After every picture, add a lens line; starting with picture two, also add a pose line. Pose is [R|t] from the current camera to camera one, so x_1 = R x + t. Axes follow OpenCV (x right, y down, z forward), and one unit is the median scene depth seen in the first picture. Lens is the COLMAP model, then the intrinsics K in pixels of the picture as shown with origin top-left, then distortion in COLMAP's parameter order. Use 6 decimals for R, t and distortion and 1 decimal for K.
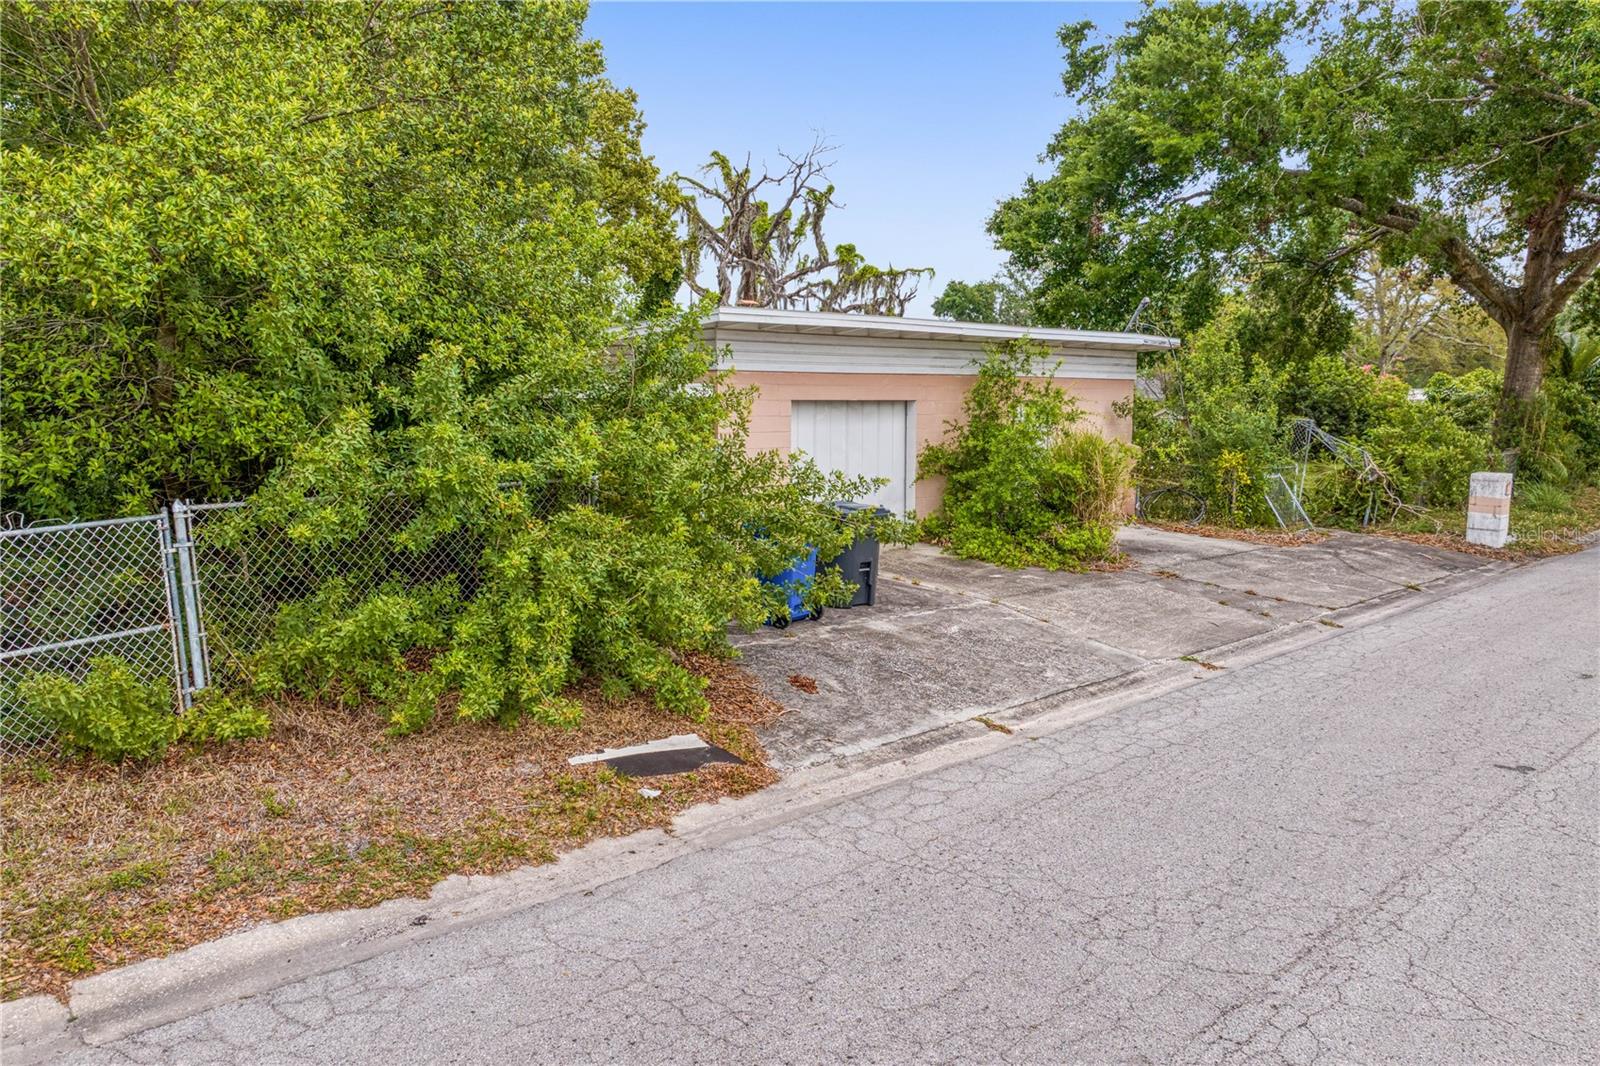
lens RADIAL K [[1134.7, 0, 800.0], [0, 1134.7, 533.0], [0, 0, 1]] dist [-0.033592, -0.009303]
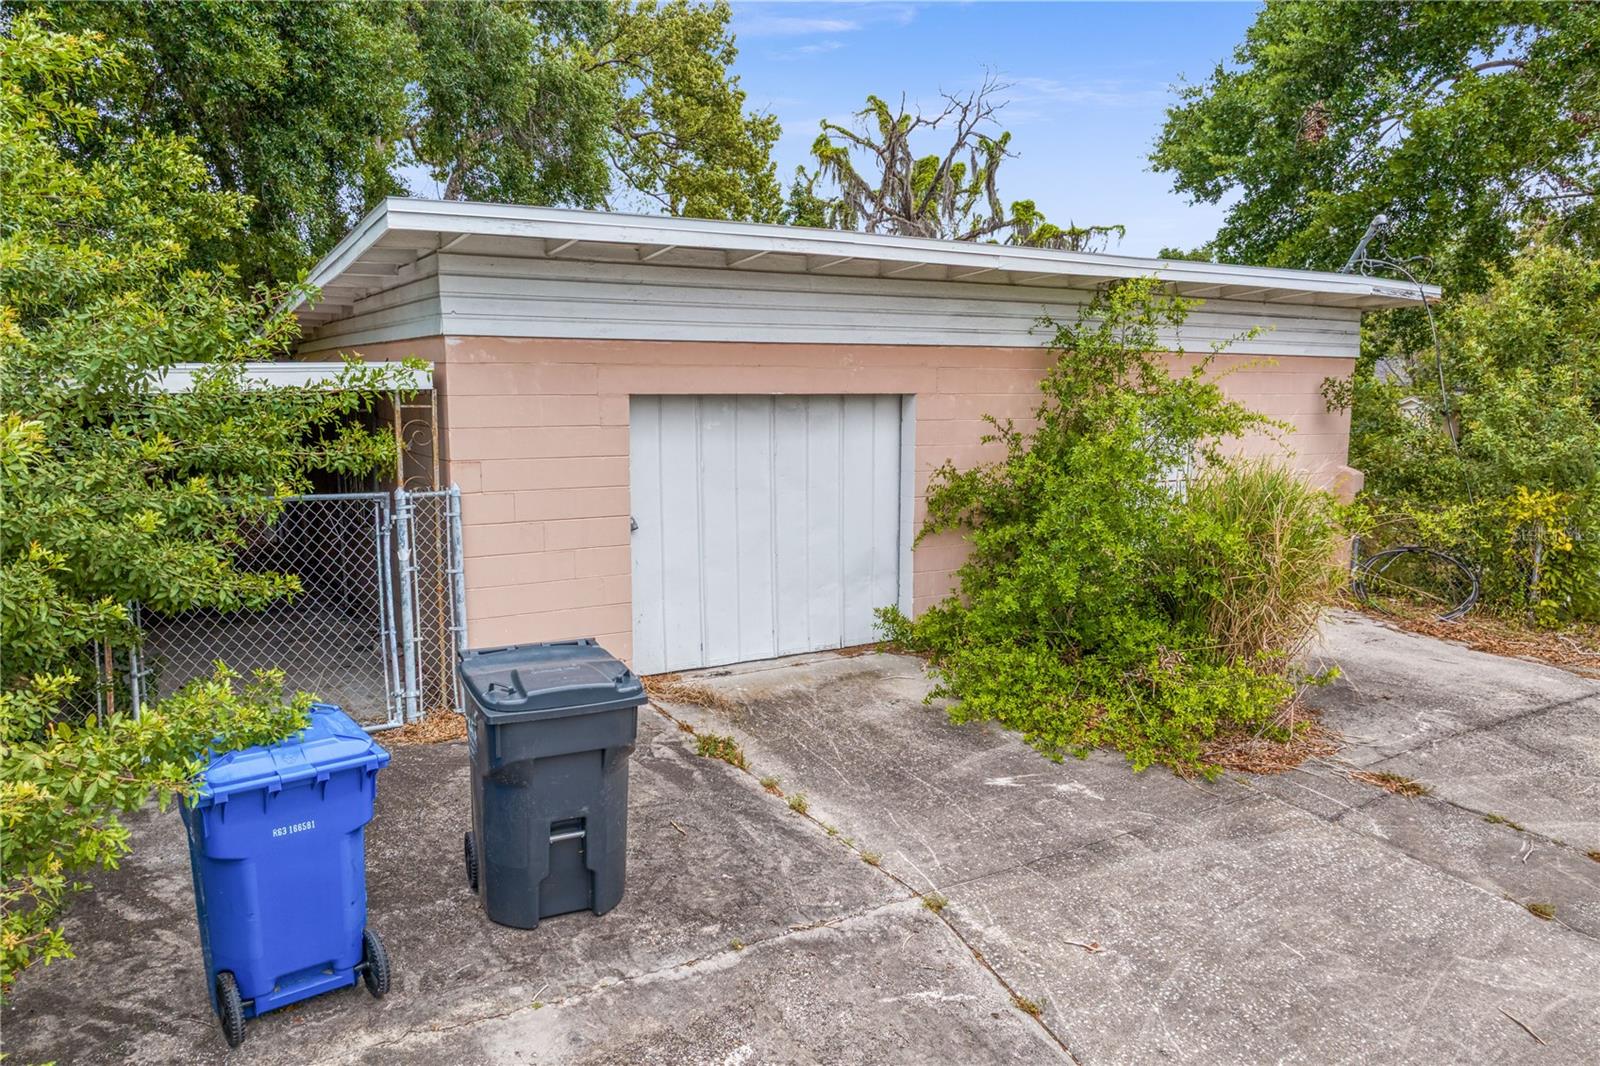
lens RADIAL K [[1134.7, 0, 800.0], [0, 1134.7, 533.0], [0, 0, 1]] dist [-0.033592, -0.009303]
pose [[0.983002, 0.029719, -0.181174, 0.091647], [-0.026192, 0.999418, 0.021833, -0.037595], [0.181718, -0.016717, 0.983209, 0.282375]]
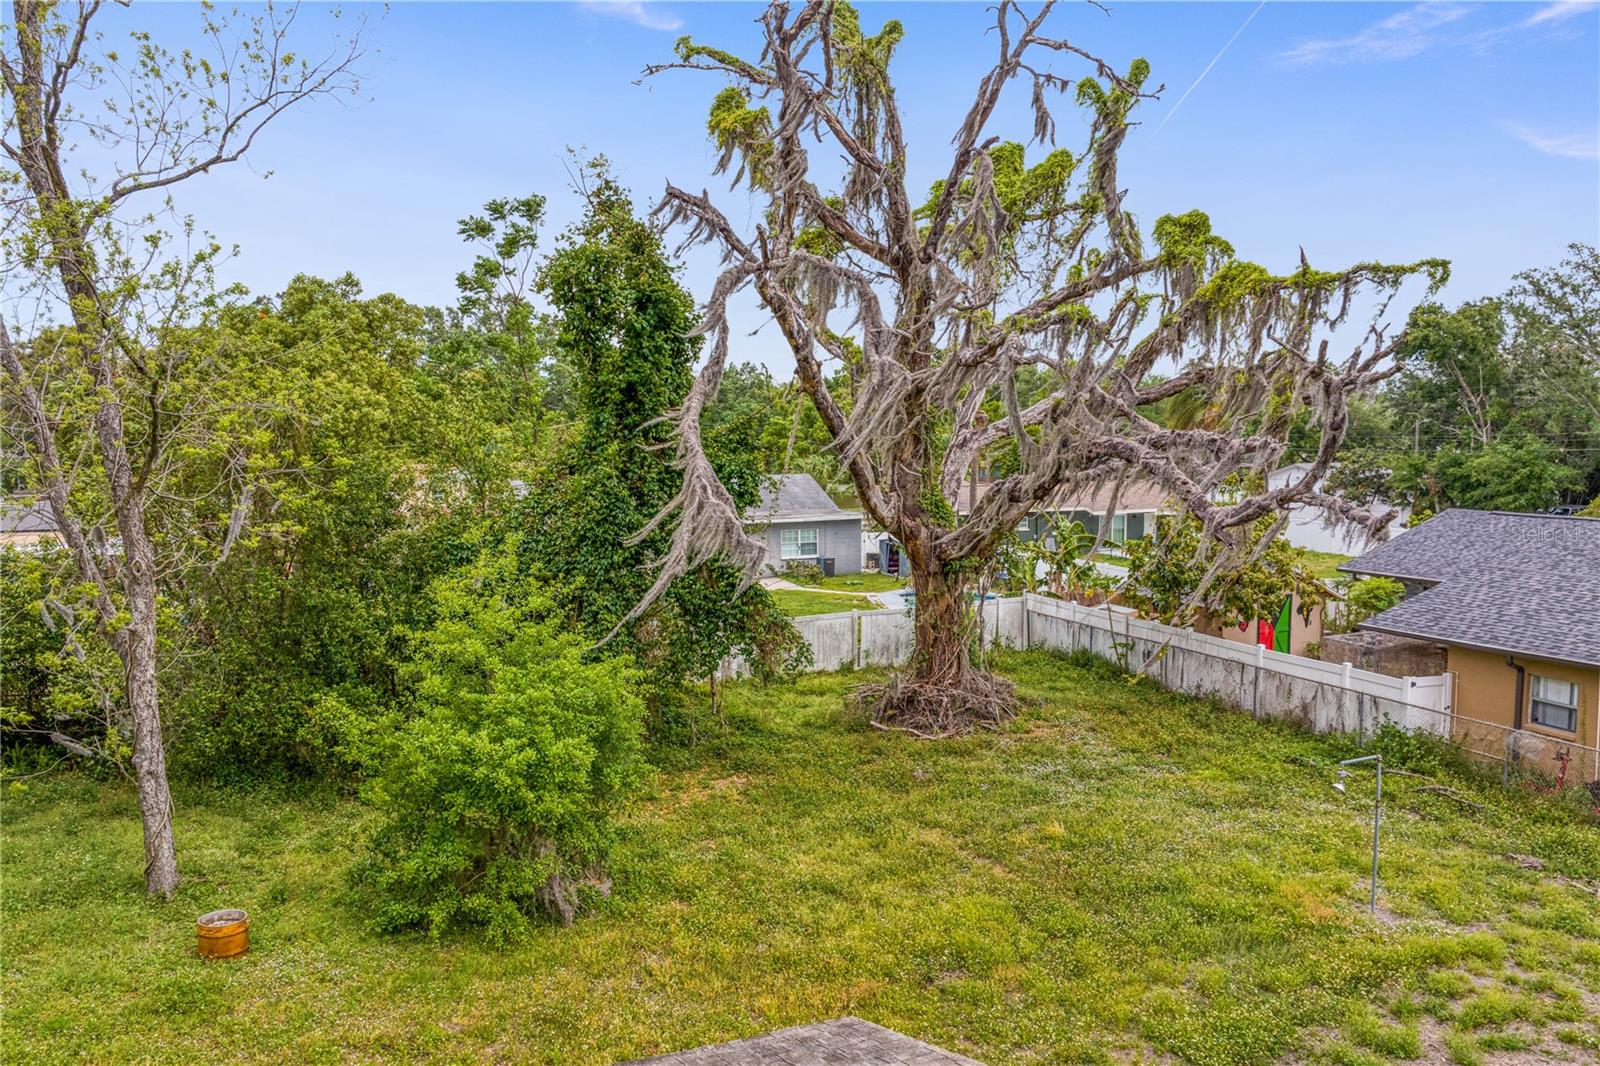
lens RADIAL K [[1134.7, 0, 800.0], [0, 1134.7, 533.0], [0, 0, 1]] dist [-0.033592, -0.009303]
pose [[0.937973, 0.027513, -0.345615, 0.133983], [-0.037843, 0.999015, -0.023178, -0.331277], [0.344637, 0.034820, 0.938090, 1.495089]]
